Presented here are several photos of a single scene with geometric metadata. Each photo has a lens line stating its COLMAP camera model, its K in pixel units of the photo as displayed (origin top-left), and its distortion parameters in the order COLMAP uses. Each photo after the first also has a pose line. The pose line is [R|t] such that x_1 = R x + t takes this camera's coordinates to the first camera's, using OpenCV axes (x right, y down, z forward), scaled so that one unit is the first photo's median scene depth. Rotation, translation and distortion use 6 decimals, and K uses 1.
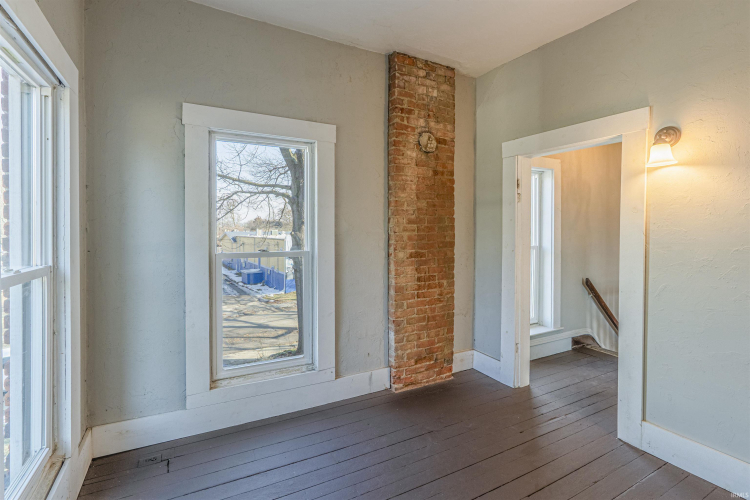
lens RADIAL K [[354.8, 0, 375.6], [0, 354.8, 238.3], [0, 0, 1]] dist [-0.002162, -0.000064]
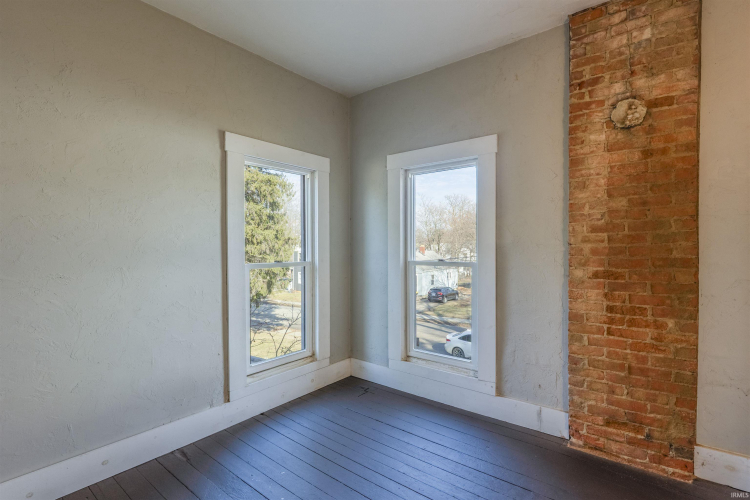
lens RADIAL K [[365.5, 0, 376.0], [0, 365.5, 251.6], [0, 0, 1]] dist [-0.003239, -0.000080]
pose [[0.399098, 0.013043, -0.916816, 0.610530], [-0.010746, 0.999897, 0.009547, -0.002584], [0.916845, 0.006042, 0.399197, 0.272092]]
